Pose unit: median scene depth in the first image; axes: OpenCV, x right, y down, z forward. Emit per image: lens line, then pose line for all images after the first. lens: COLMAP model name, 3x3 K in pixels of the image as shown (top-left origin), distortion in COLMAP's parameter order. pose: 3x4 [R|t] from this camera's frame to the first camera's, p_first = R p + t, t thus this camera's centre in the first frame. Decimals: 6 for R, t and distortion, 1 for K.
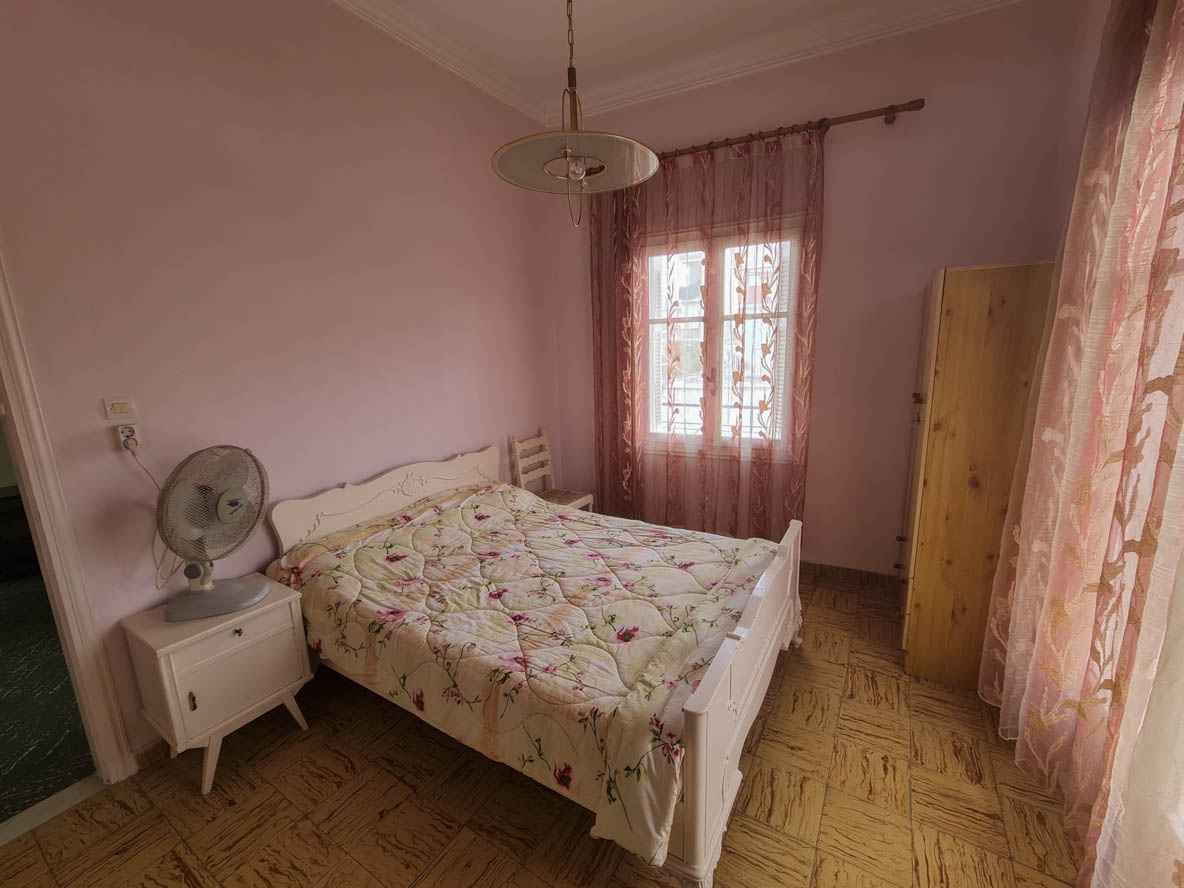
lens RADIAL K [[483.5, 0, 588.6], [0, 483.5, 441.8], [0, 0, 1]] dist [-0.002099, -0.000150]
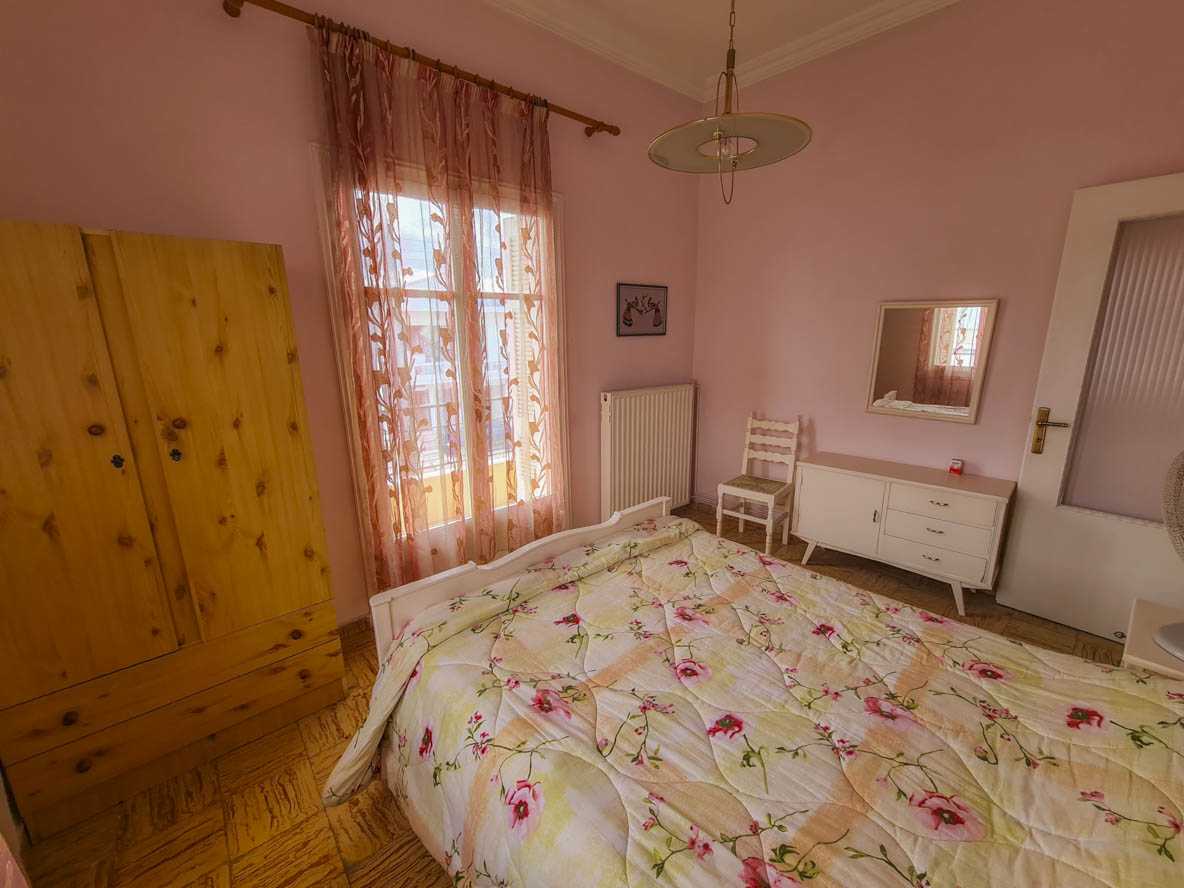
lens RADIAL K [[483.5, 0, 597.4], [0, 483.5, 441.5], [0, 0, 1]] dist [-0.002099, -0.000150]
pose [[-0.958783, -0.023880, 0.283134, -0.045960], [0.092426, 0.916059, 0.390248, -0.282145], [-0.268687, 0.400332, -0.876095, 1.518486]]
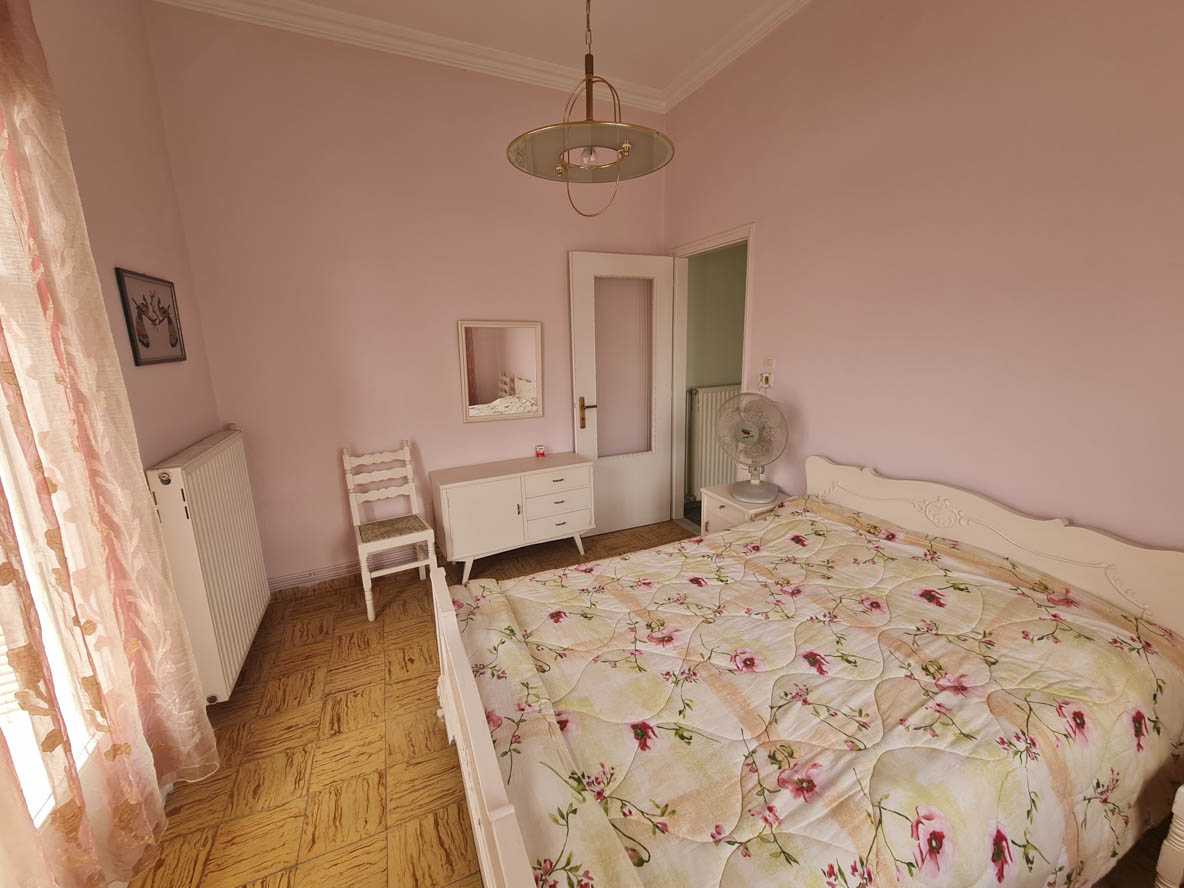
lens RADIAL K [[483.5, 0, 602.2], [0, 483.5, 439.6], [0, 0, 1]] dist [-0.002099, -0.000150]
pose [[-0.547149, 0.214270, -0.809145, 0.600155], [-0.124358, 0.935143, 0.331727, -0.239726], [0.827745, 0.282128, -0.485017, 1.126209]]
